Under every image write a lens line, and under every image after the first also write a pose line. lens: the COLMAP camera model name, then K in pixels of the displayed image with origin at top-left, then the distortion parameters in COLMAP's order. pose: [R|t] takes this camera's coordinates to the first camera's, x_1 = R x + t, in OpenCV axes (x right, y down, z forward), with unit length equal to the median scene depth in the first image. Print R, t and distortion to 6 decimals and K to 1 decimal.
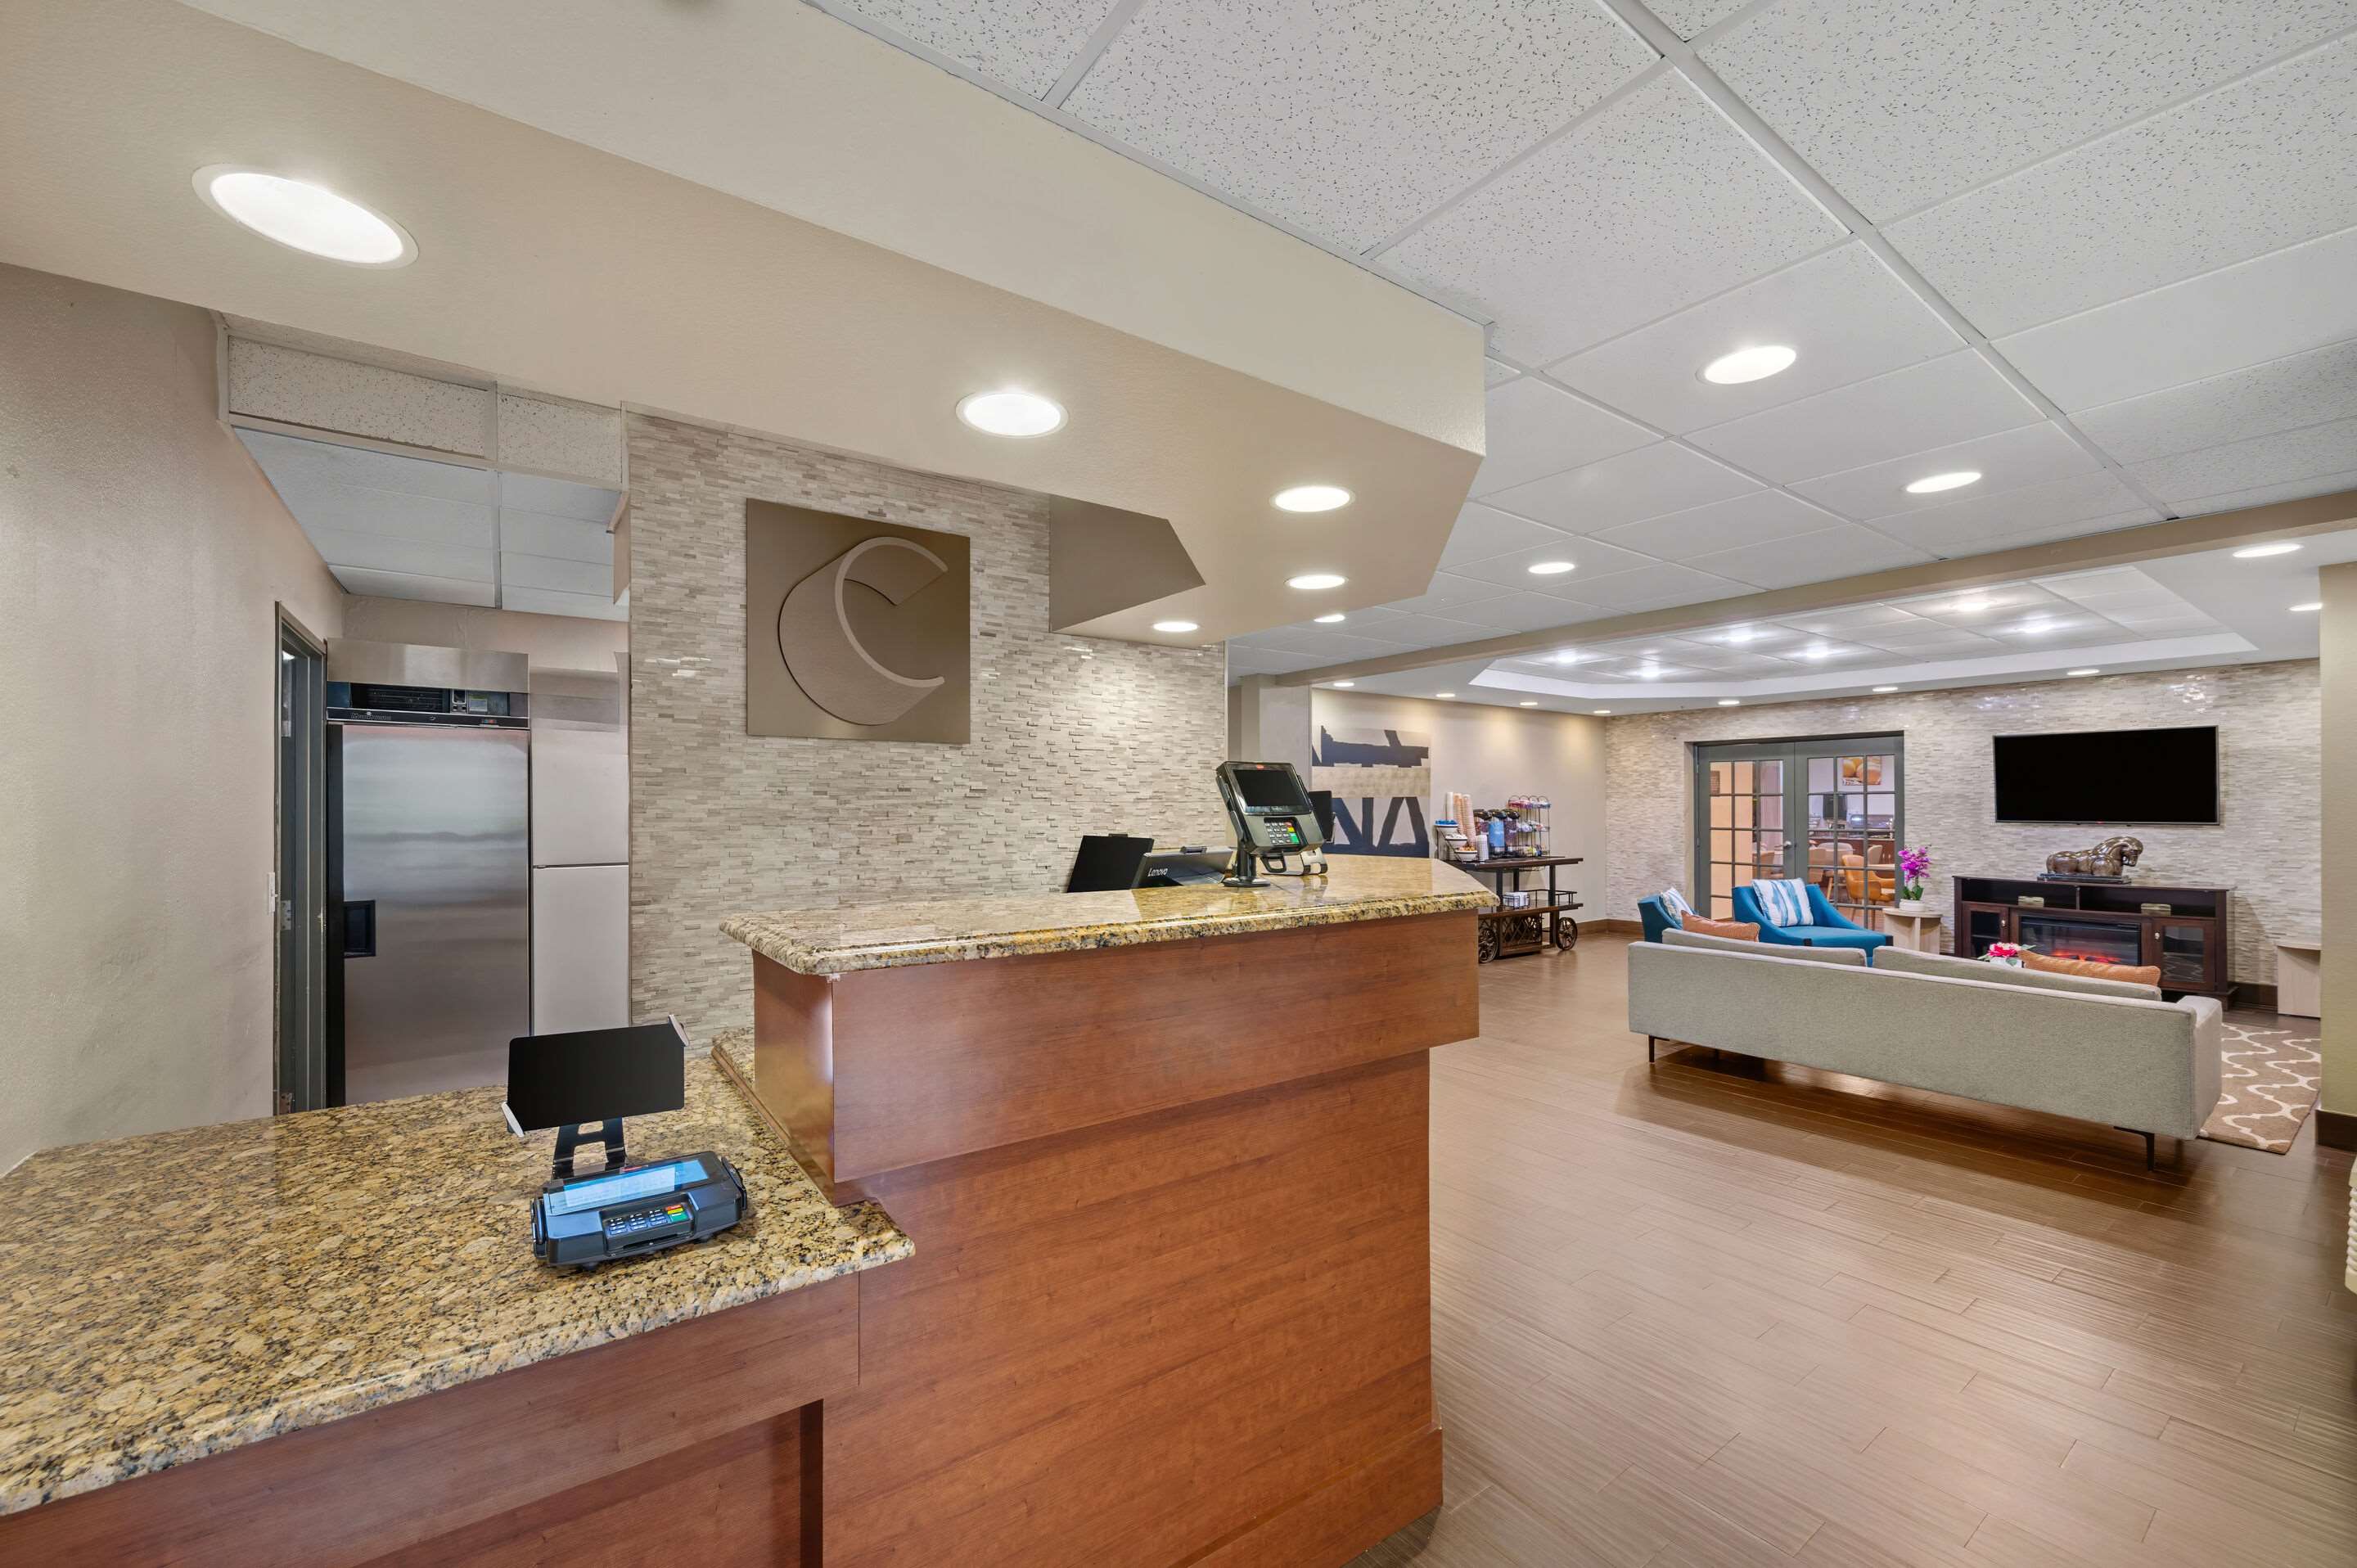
lens RADIAL K [[951.7, 0, 1168.3], [0, 951.7, 804.0], [0, 0, 1]] dist [0.006063, -0.001325]
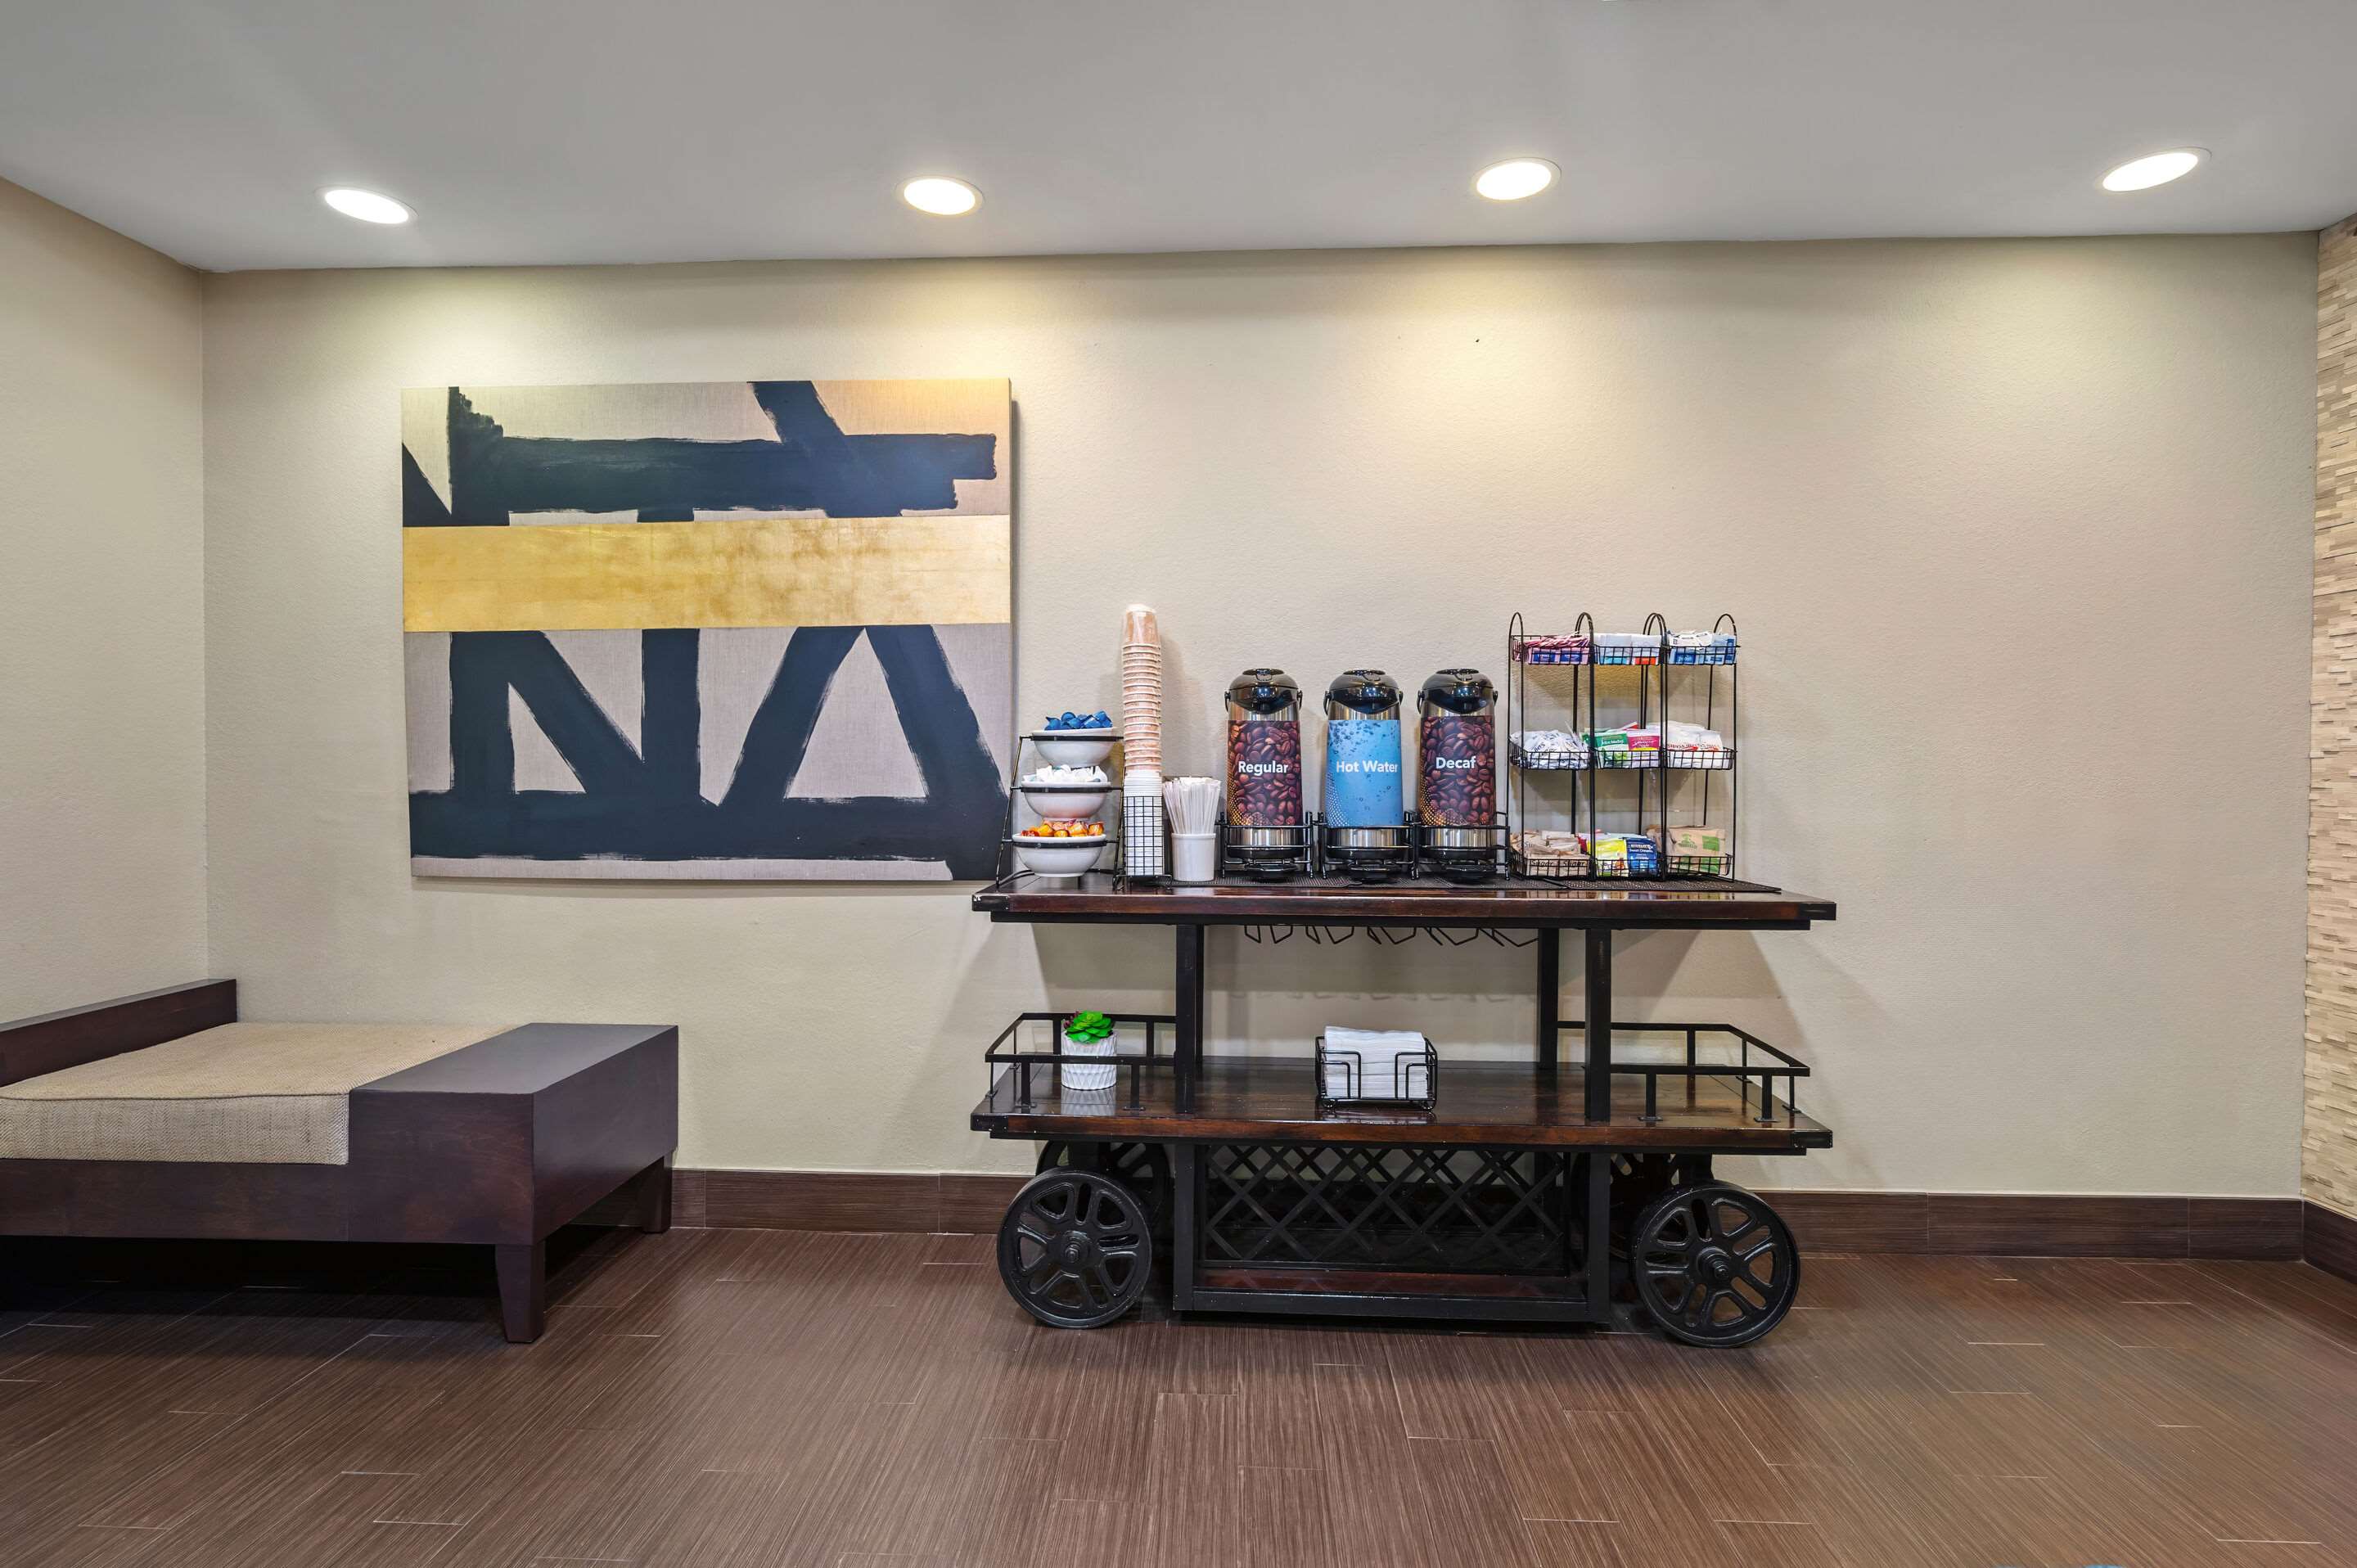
lens RADIAL K [[1183.1, 0, 1182.5], [0, 1183.1, 773.9], [0, 0, 1]] dist [0.001107, 0.002414]
pose [[0.785083, 0.011656, -0.619281, 0.608287], [-0.003287, 0.999887, 0.014653, 0.033899], [0.619382, -0.009468, 0.785032, 0.912578]]
